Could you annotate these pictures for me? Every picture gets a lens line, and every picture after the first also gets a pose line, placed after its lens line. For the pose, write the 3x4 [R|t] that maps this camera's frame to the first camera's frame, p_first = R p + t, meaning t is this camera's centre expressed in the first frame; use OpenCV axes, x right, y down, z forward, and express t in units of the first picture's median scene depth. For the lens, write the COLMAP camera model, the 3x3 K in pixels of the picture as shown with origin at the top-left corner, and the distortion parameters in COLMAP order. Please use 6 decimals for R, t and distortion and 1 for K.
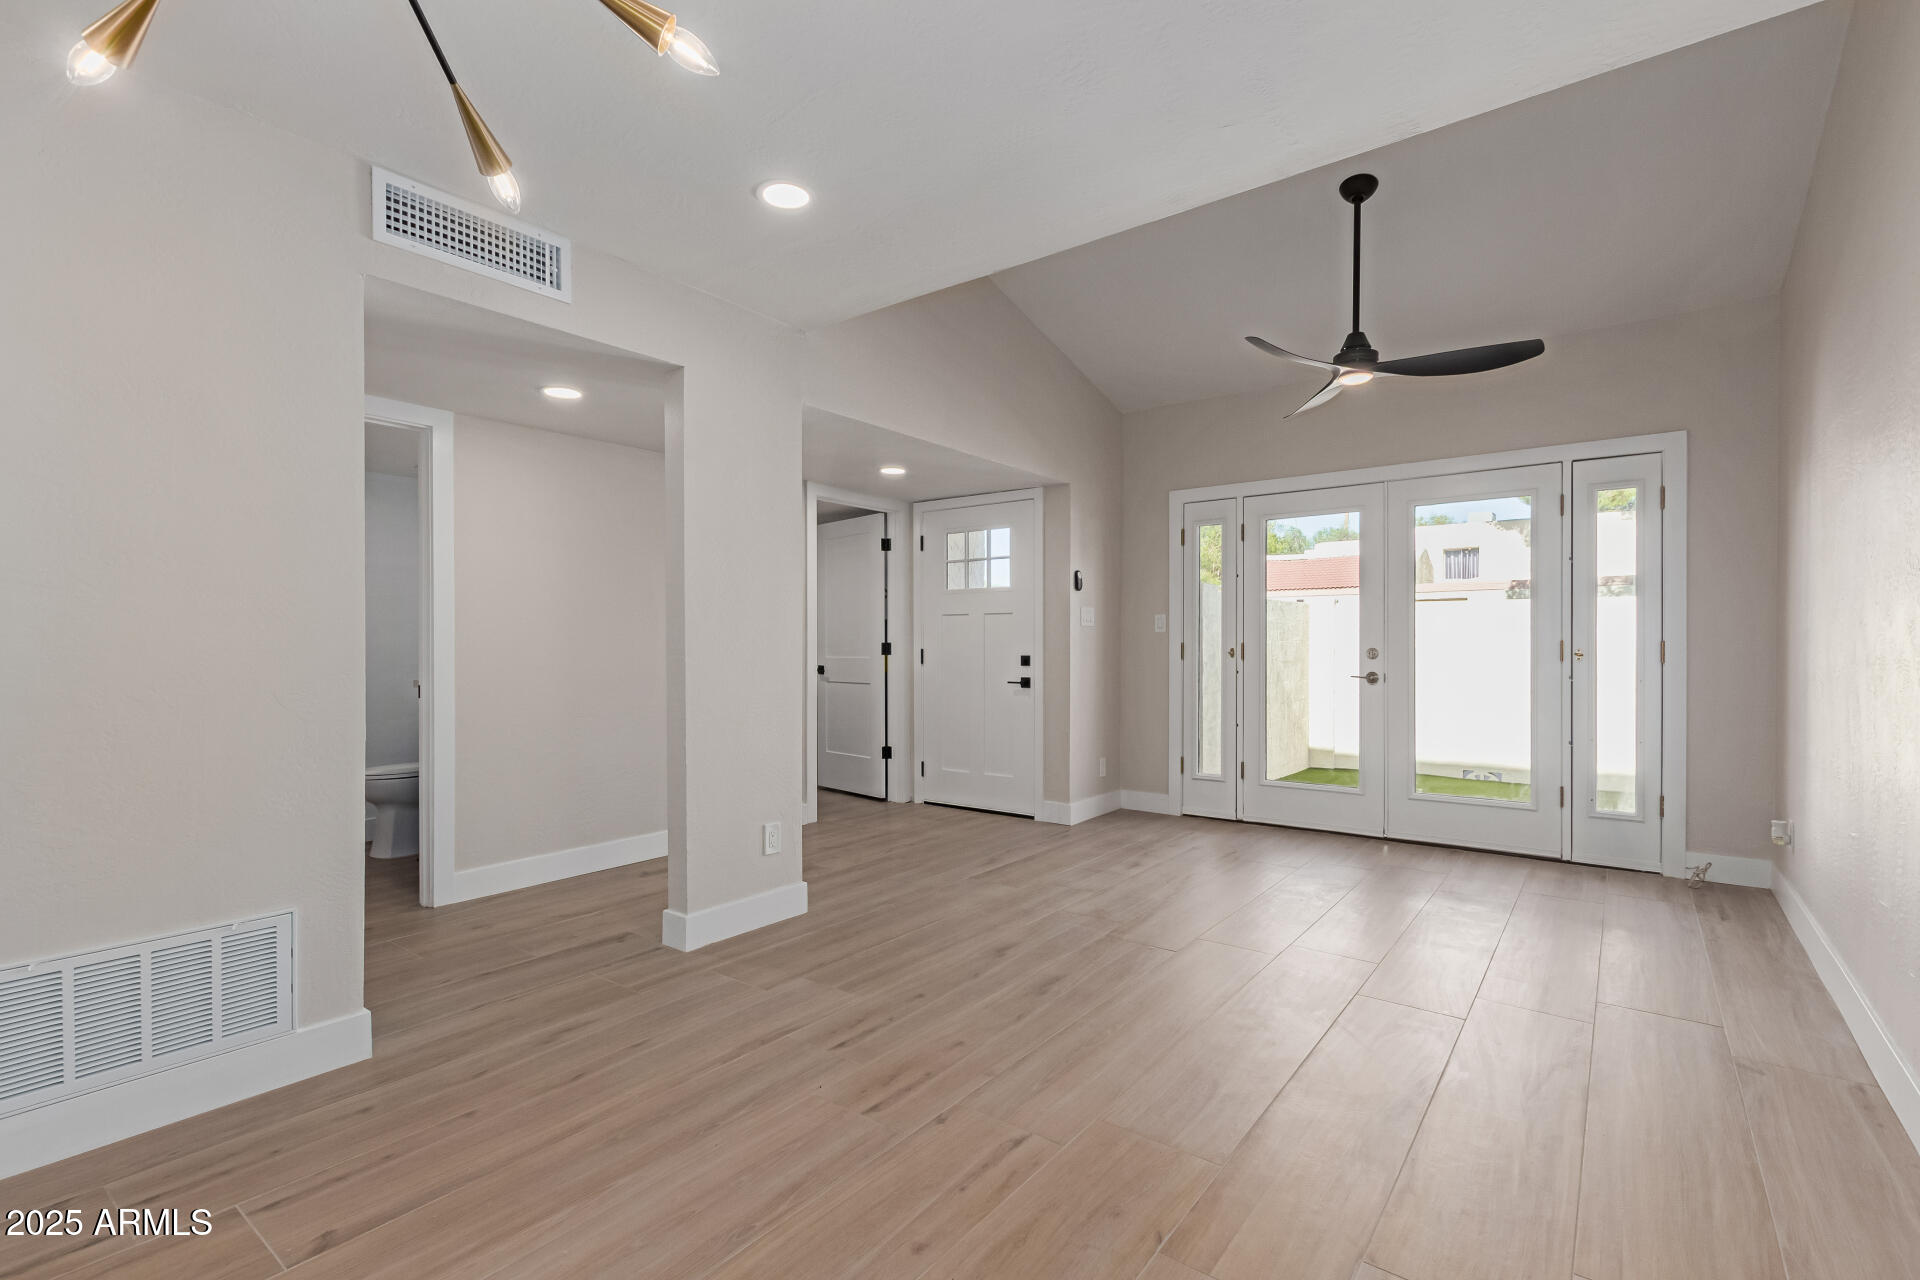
lens RADIAL K [[879.3, 0, 961.6], [0, 879.3, 648.4], [0, 0, 1]] dist [-0.005380, -0.003485]
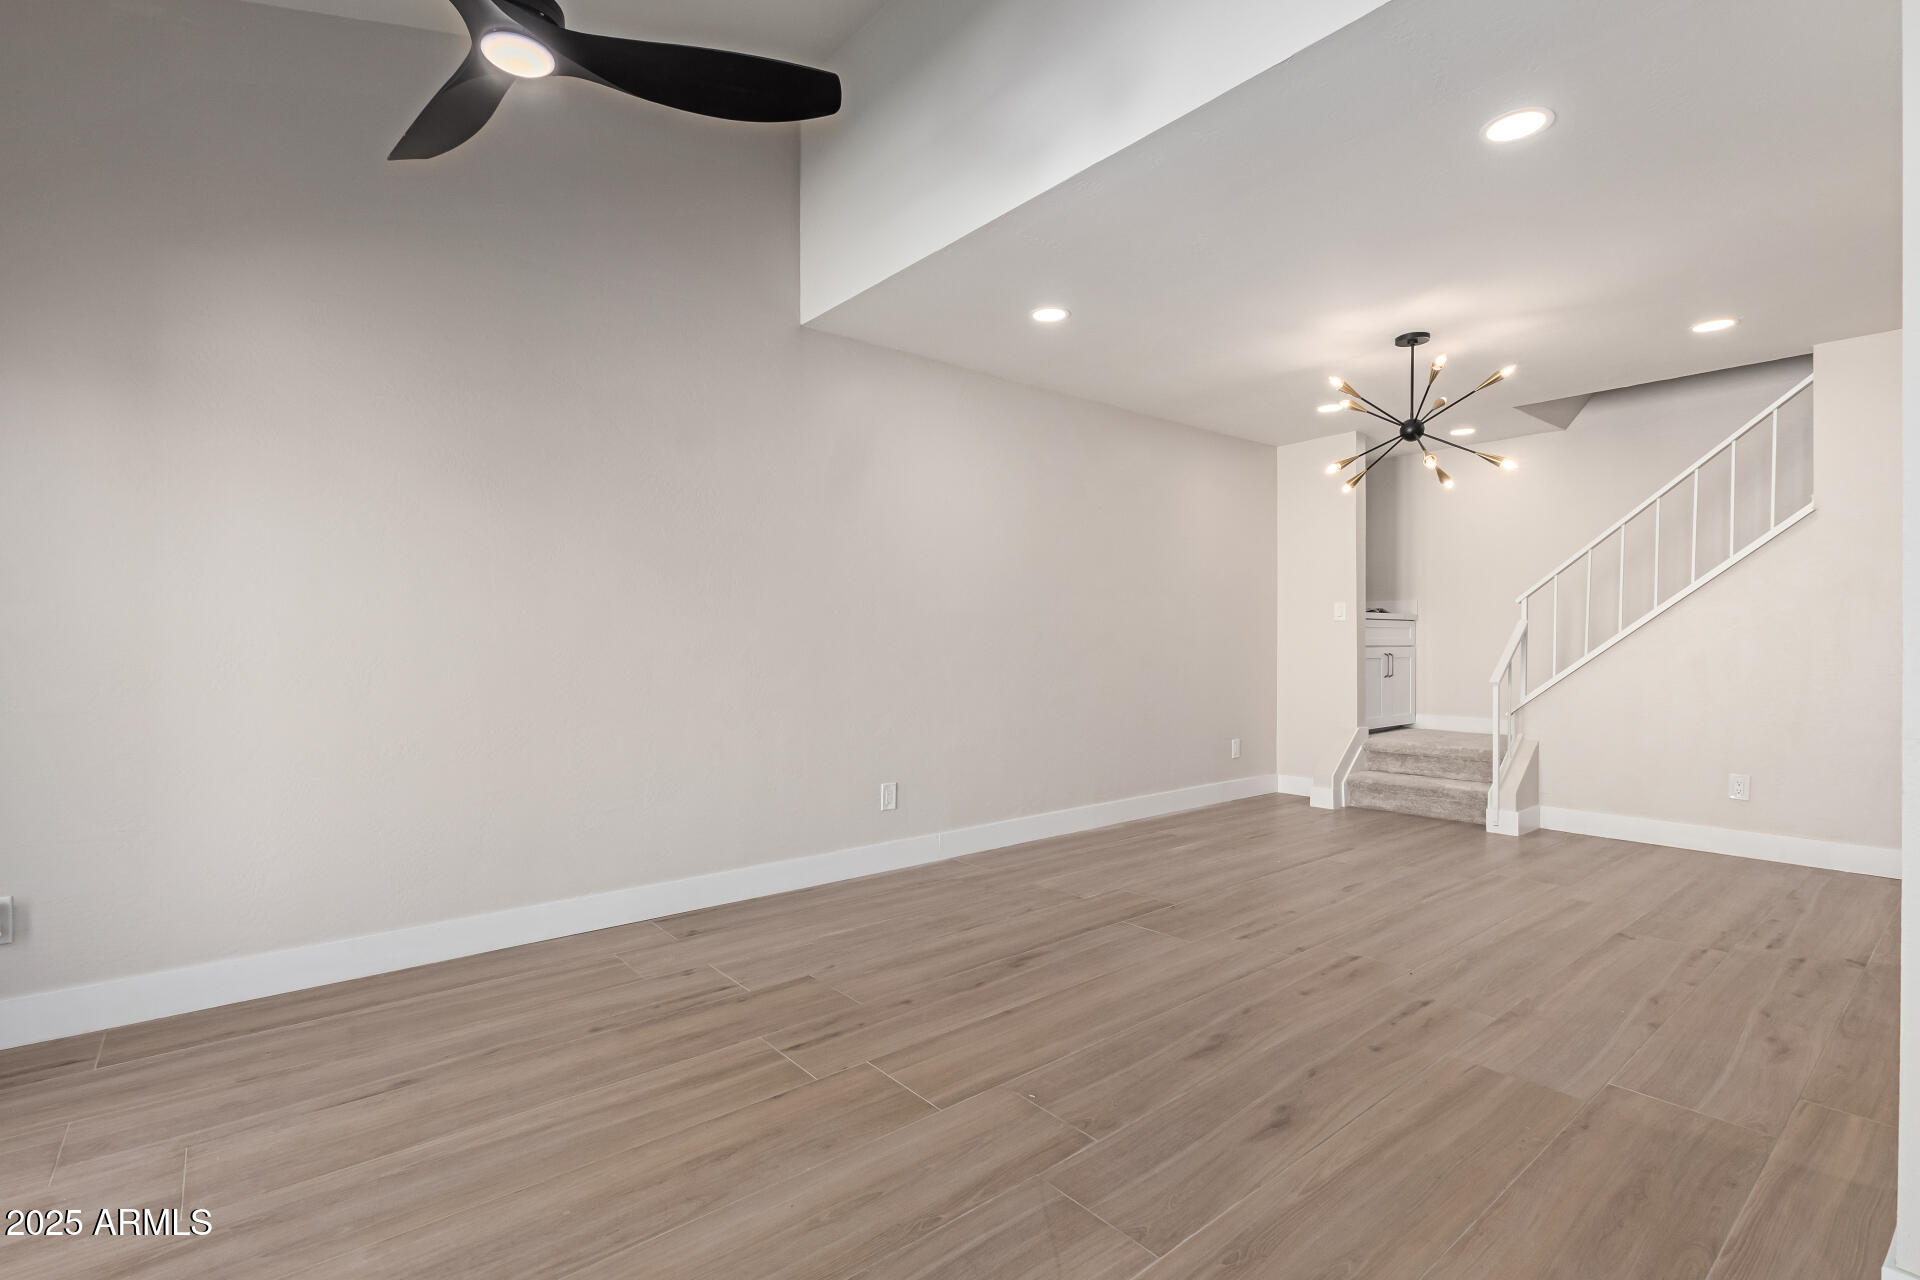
lens RADIAL K [[879.3, 0, 941.7], [0, 879.3, 644.9], [0, 0, 1]] dist [-0.005380, -0.003485]
pose [[-0.969023, 0.004941, 0.246922, 0.145814], [0.006771, 0.999956, 0.006564, 0.012755], [-0.246878, 0.008033, -0.969013, 1.950481]]
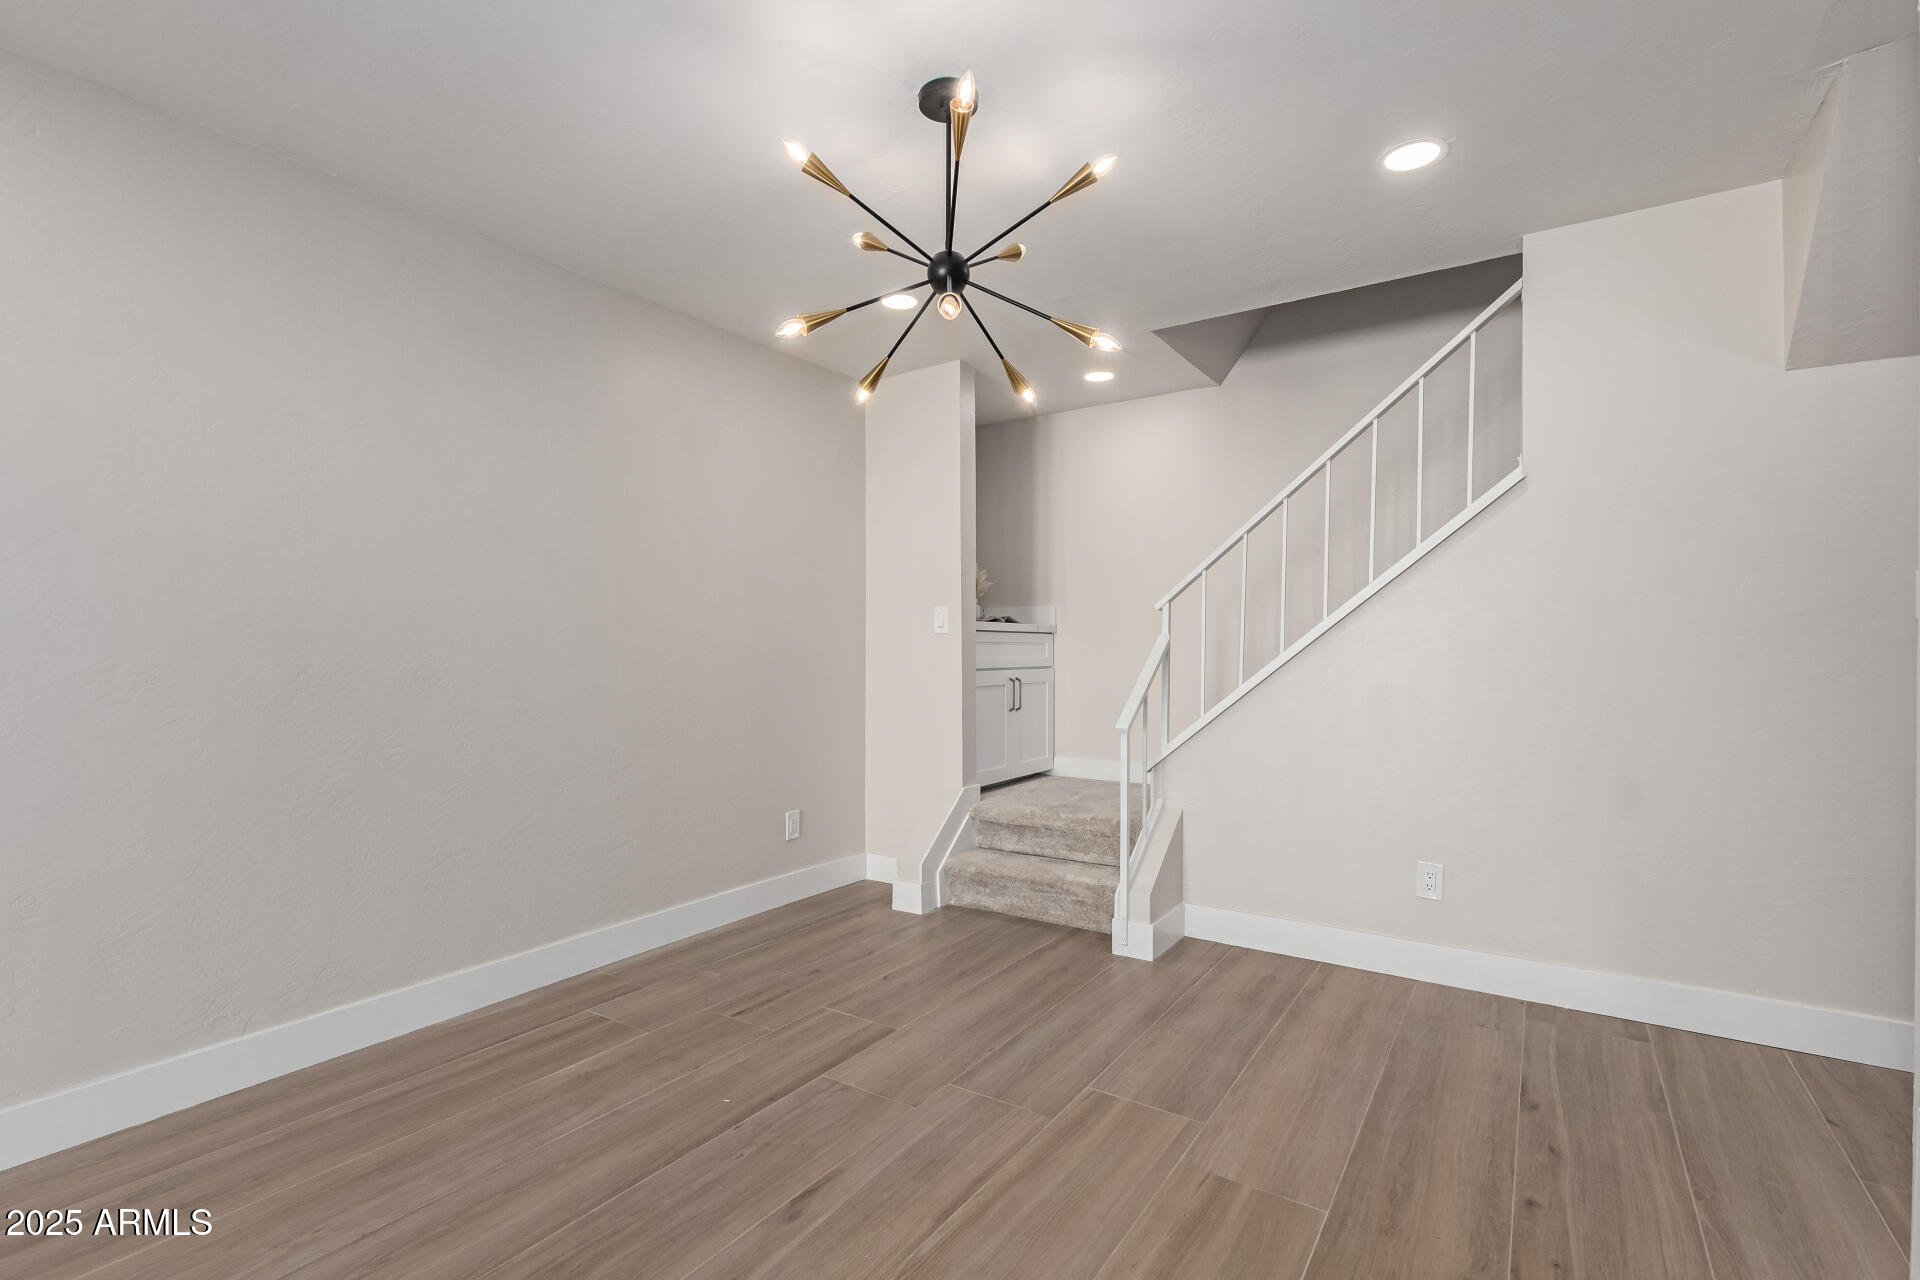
lens RADIAL K [[879.3, 0, 969.4], [0, 879.3, 646.3], [0, 0, 1]] dist [-0.005380, -0.003485]
pose [[-0.997505, 0.004052, -0.070484, -0.192164], [0.004029, 0.999992, 0.000457, -0.003067], [0.070485, 0.000172, -0.997513, 1.163669]]
